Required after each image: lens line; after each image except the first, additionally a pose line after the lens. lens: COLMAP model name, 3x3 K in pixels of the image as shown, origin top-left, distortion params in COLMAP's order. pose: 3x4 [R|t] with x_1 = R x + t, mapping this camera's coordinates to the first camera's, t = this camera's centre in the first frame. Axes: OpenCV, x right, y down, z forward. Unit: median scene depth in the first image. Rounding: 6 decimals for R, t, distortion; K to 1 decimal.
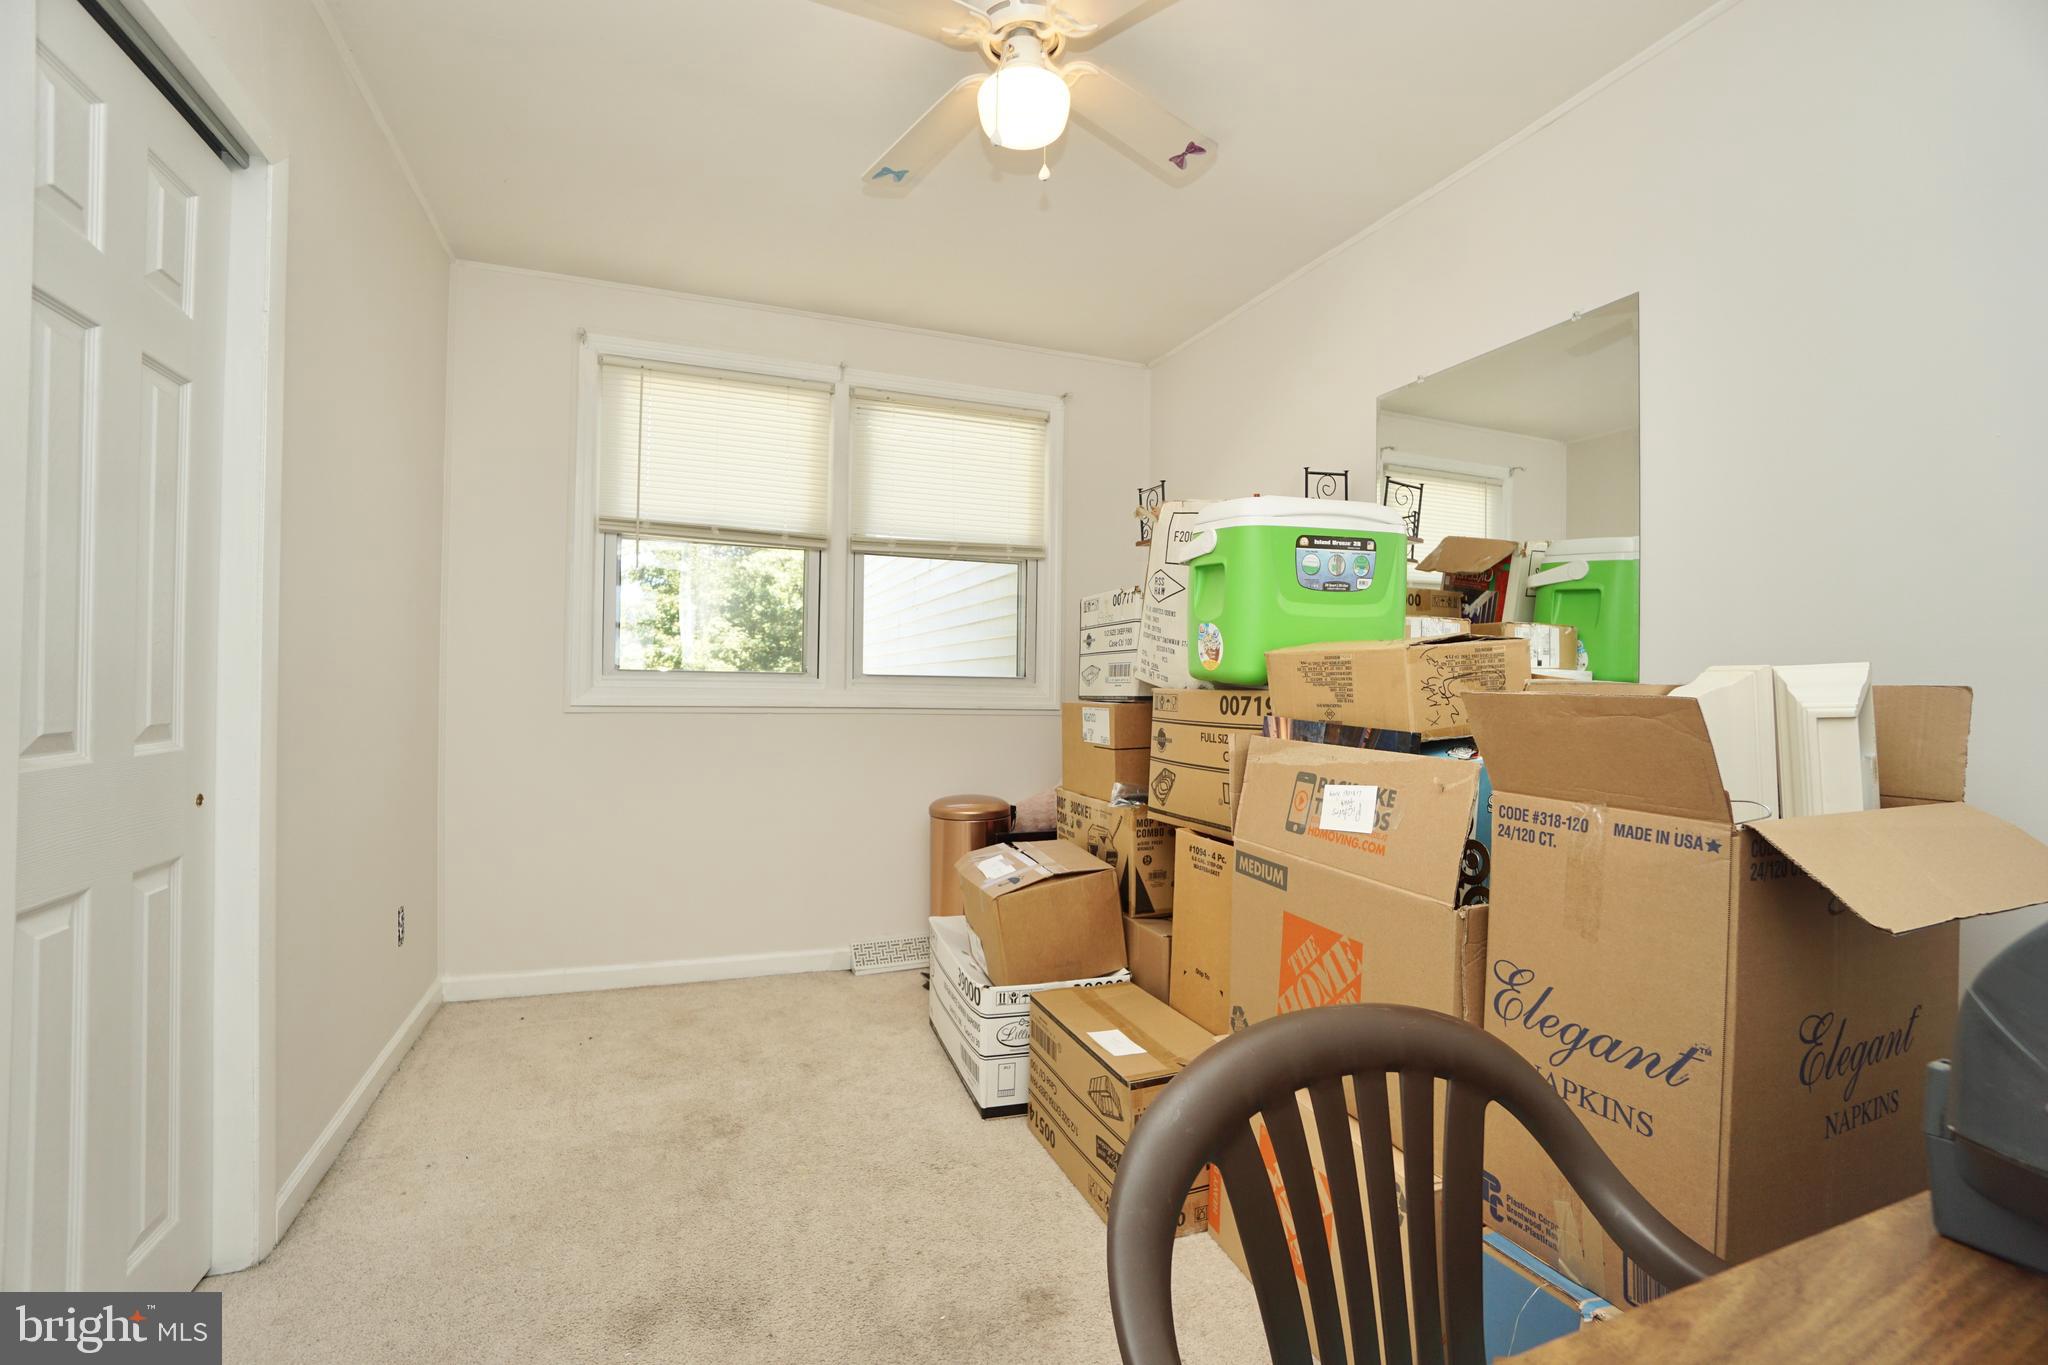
lens RADIAL K [[901.7, 0, 1020.5], [0, 901.7, 677.9], [0, 0, 1]] dist [-0.040811, 0.003190]
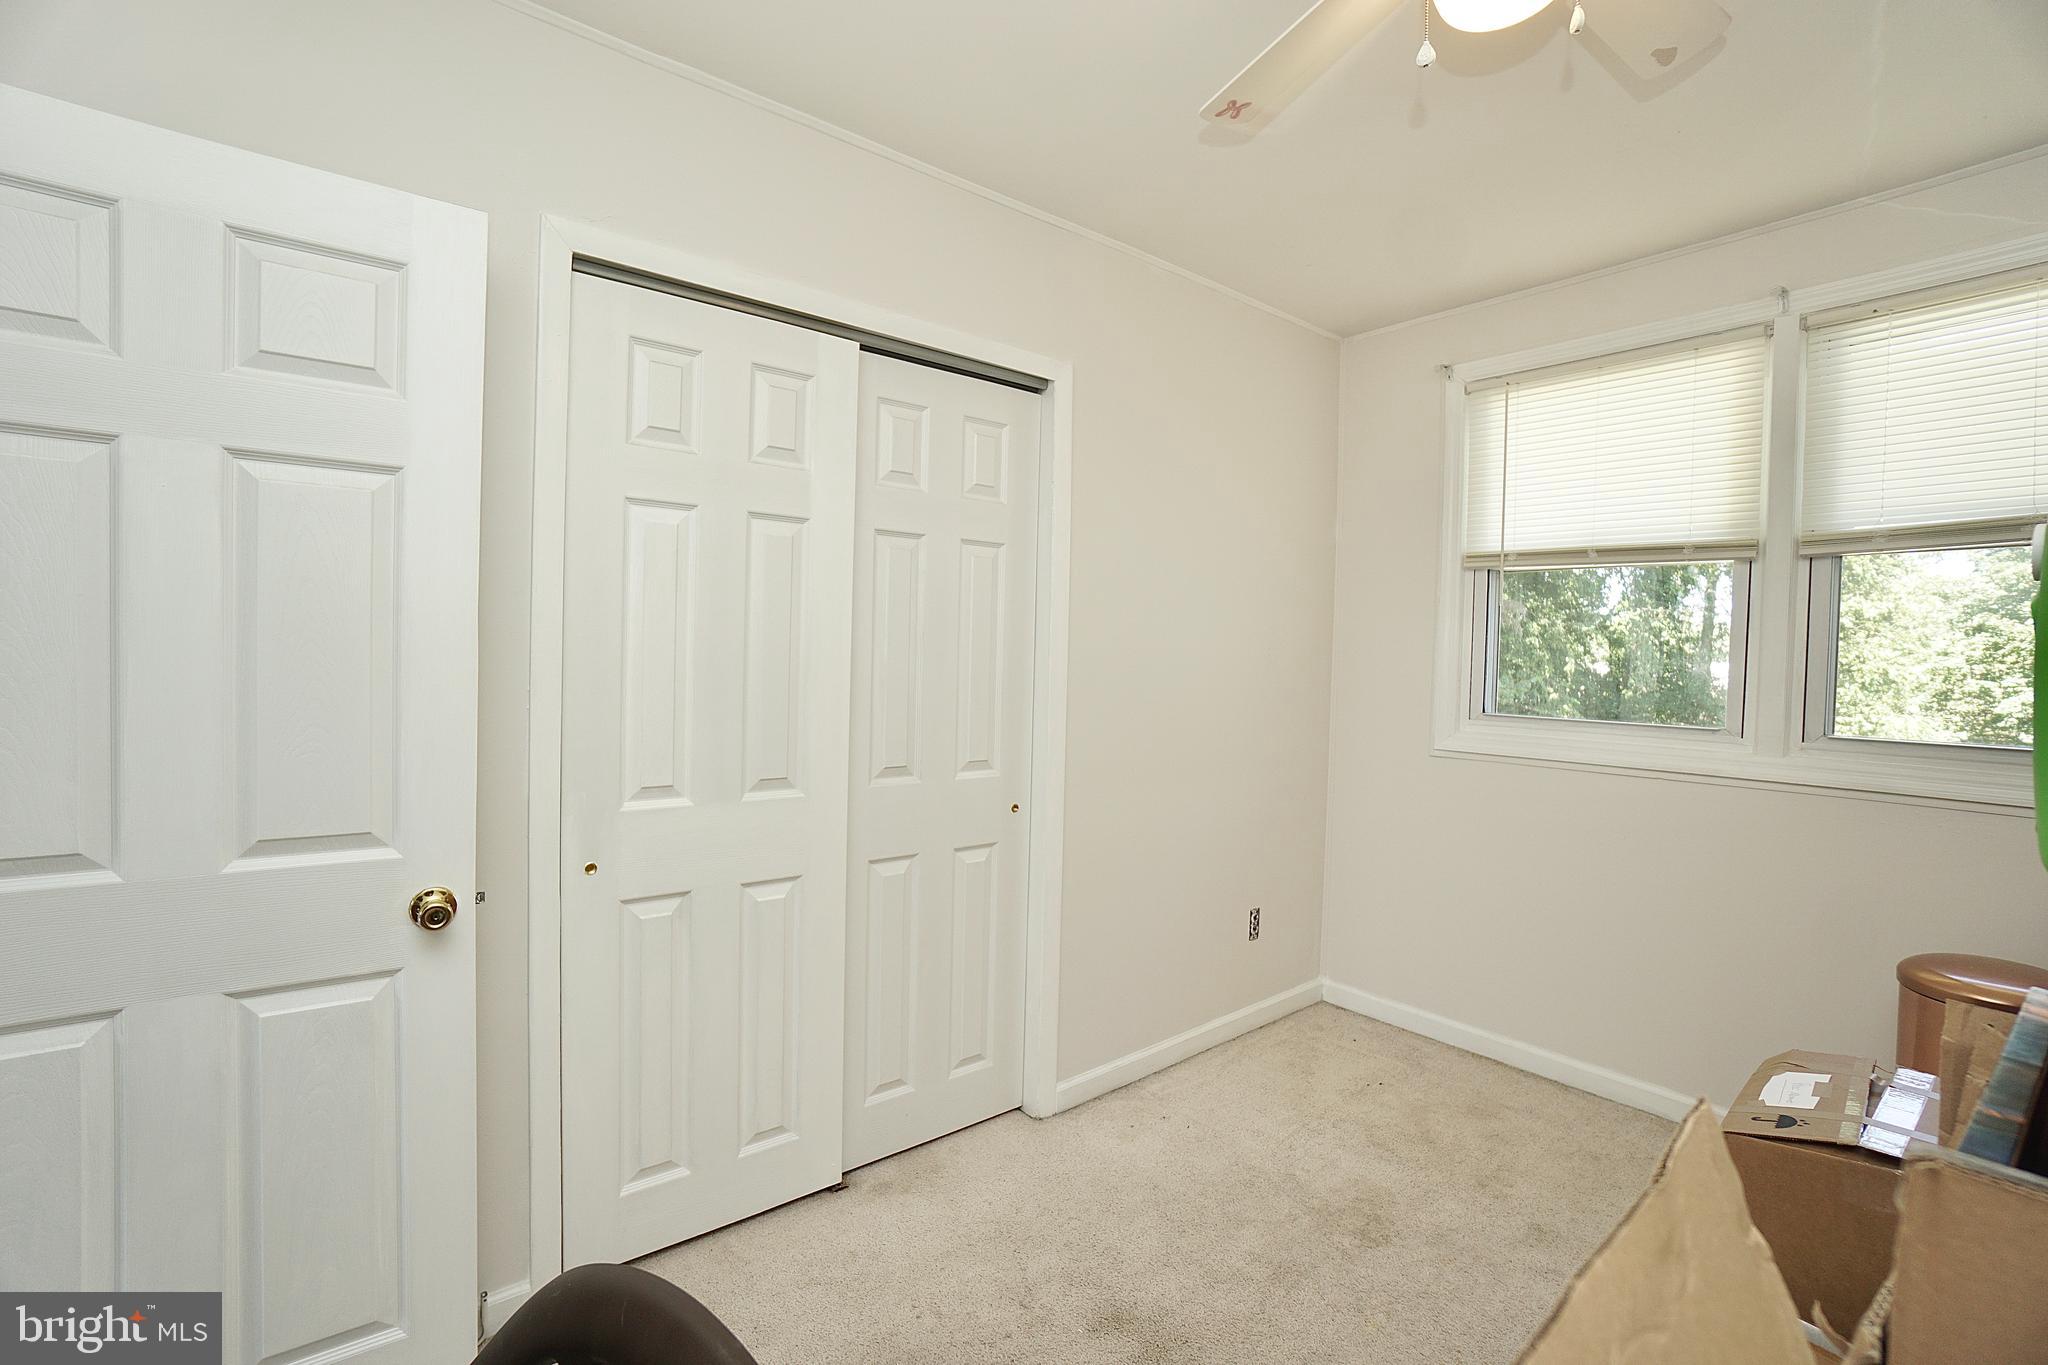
lens RADIAL K [[901.7, 0, 1018.6], [0, 901.7, 679.0], [0, 0, 1]] dist [-0.040811, 0.003190]
pose [[0.302170, 0.019618, -0.953052, 0.293895], [-0.008541, 0.999804, 0.017872, -0.059722], [0.953216, 0.002739, 0.302279, 0.252513]]
